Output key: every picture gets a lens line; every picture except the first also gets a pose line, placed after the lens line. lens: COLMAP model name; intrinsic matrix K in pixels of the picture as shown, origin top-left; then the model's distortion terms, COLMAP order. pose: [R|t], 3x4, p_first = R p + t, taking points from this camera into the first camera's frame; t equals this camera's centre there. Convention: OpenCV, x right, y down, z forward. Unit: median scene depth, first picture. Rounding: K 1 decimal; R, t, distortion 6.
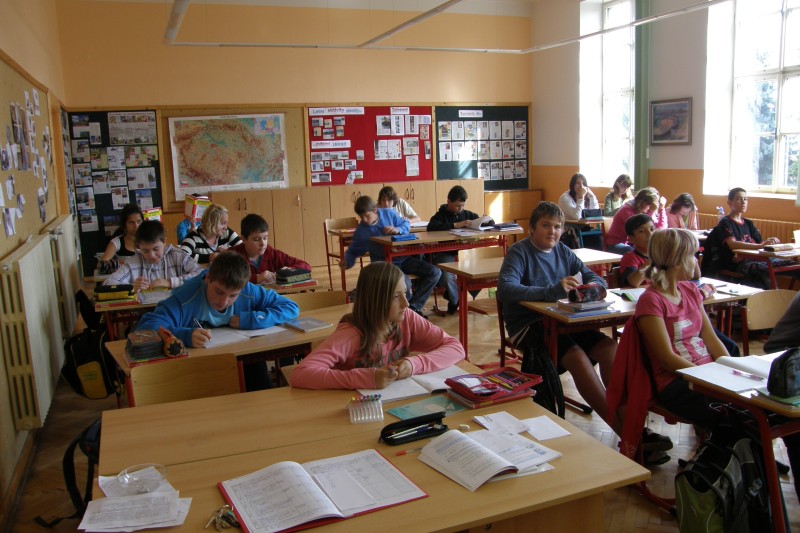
lens RADIAL K [[683.5, 0, 397.0], [0, 683.5, 267.9], [0, 0, 1]] dist [-0.153140, 0.110076]
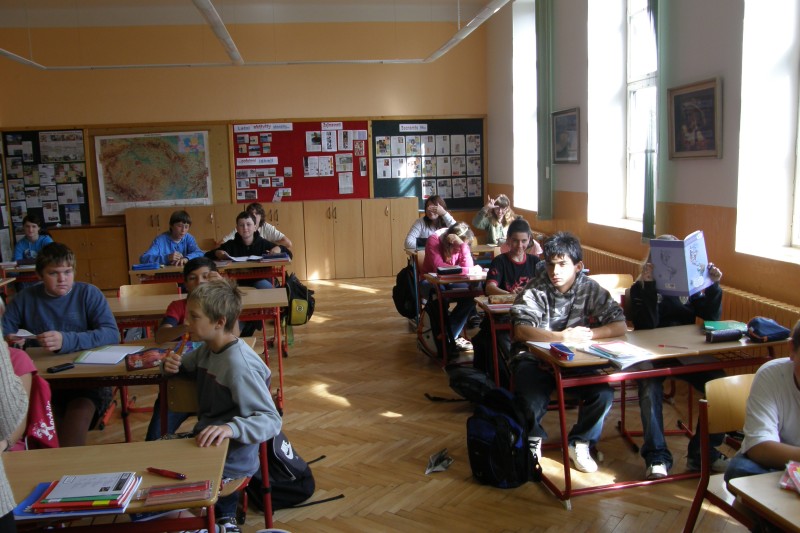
lens RADIAL K [[683.5, 0, 400.4], [0, 683.5, 261.5], [0, 0, 1]] dist [-0.153140, 0.110076]
pose [[0.973729, 0.037572, -0.224588, 0.336055], [-0.041915, 0.999015, -0.014600, -0.030993], [0.223818, 0.023630, 0.974344, 0.092337]]
